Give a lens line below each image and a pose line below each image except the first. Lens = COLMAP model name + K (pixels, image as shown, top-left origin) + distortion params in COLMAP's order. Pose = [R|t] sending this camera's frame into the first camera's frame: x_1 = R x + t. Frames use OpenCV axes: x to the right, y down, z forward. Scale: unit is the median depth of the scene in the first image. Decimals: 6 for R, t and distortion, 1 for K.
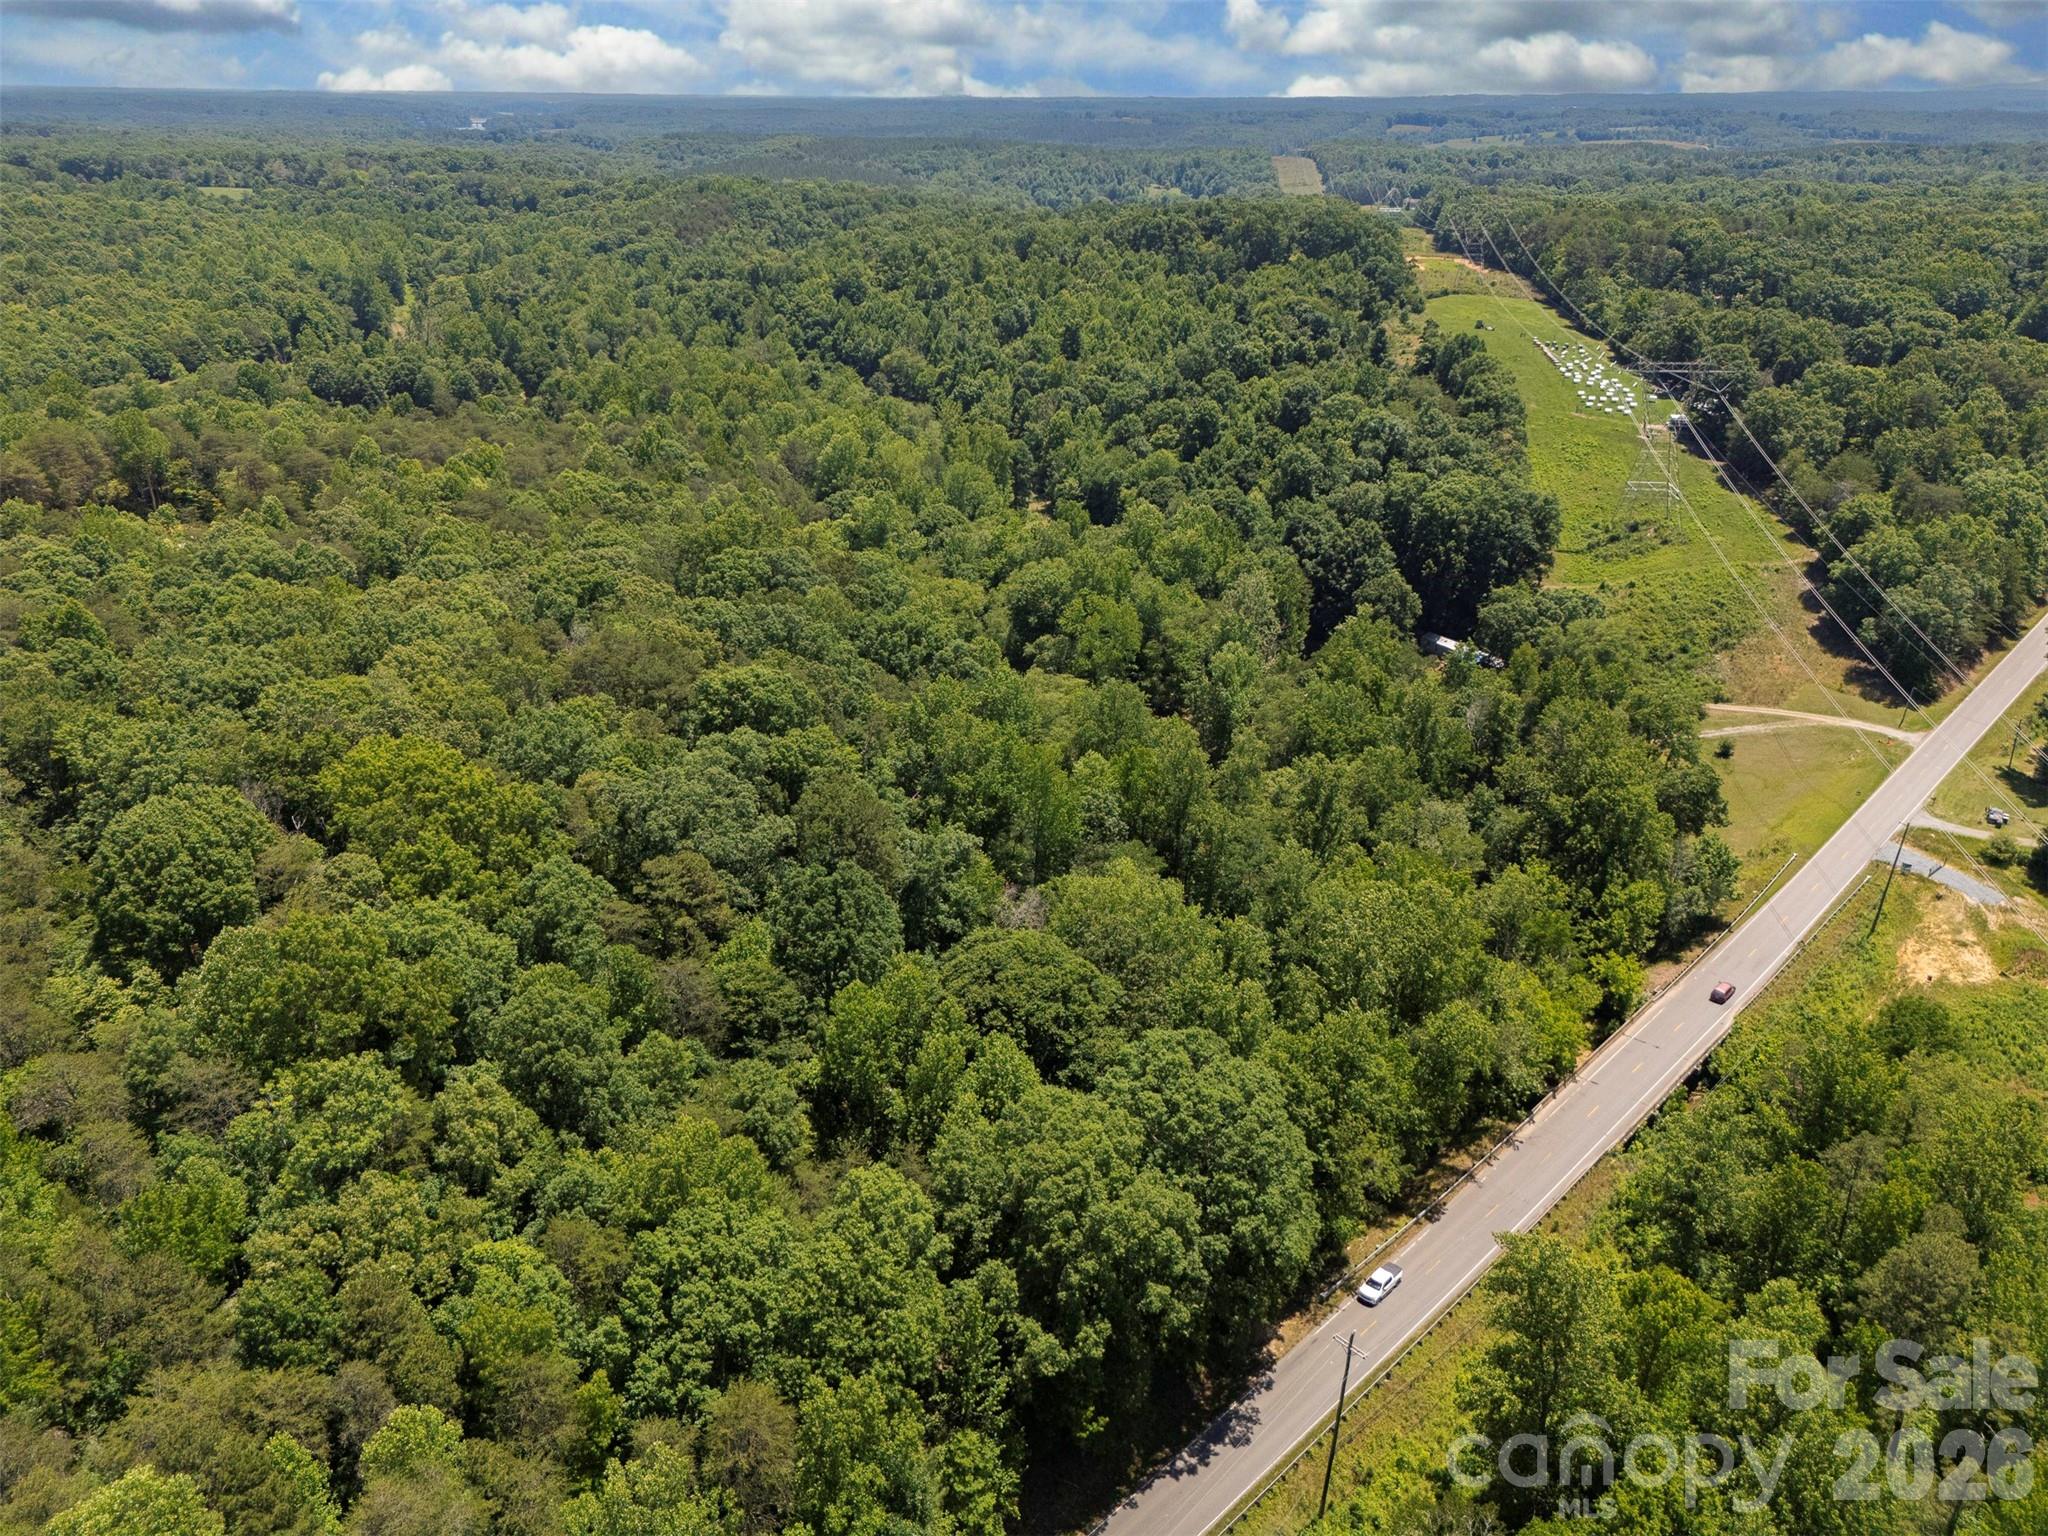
lens RADIAL K [[1497.1, 0, 1024.0], [0, 1497.1, 768.0], [0, 0, 1]] dist [0.058740, -0.051188]
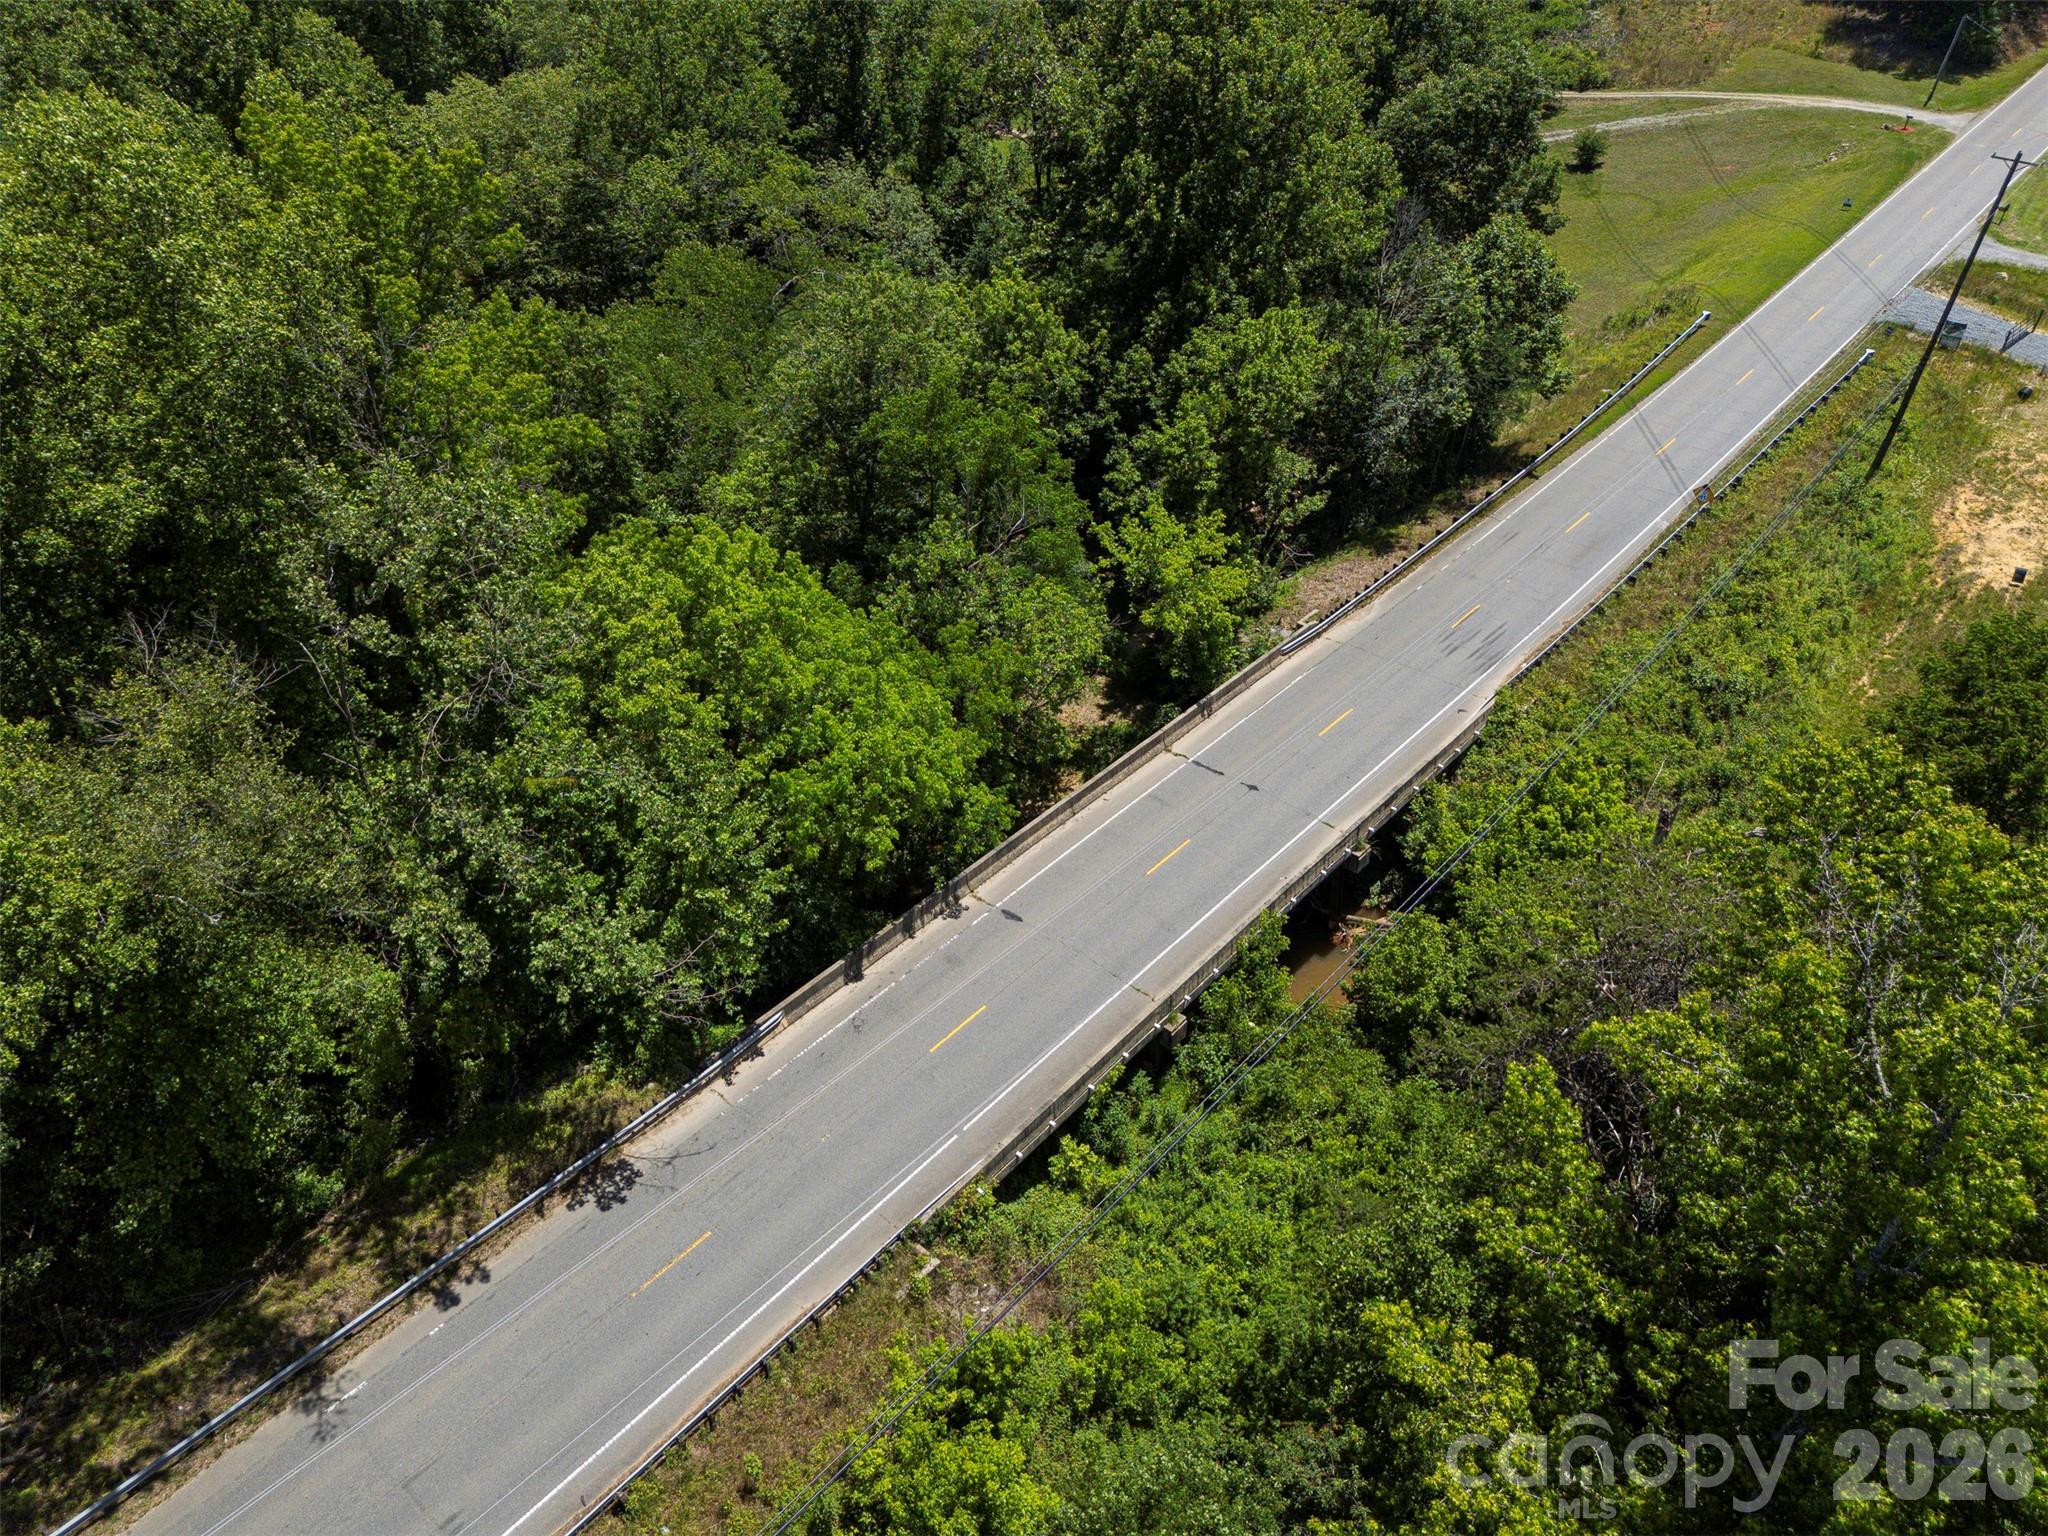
lens RADIAL K [[1497.1, 0, 1024.0], [0, 1497.1, 768.0], [0, 0, 1]] dist [0.058740, -0.051188]
pose [[0.998208, -0.022574, 0.055420, 0.314056], [0.010173, 0.976653, 0.214580, 0.098133], [-0.058970, -0.213632, 0.975133, 0.612656]]
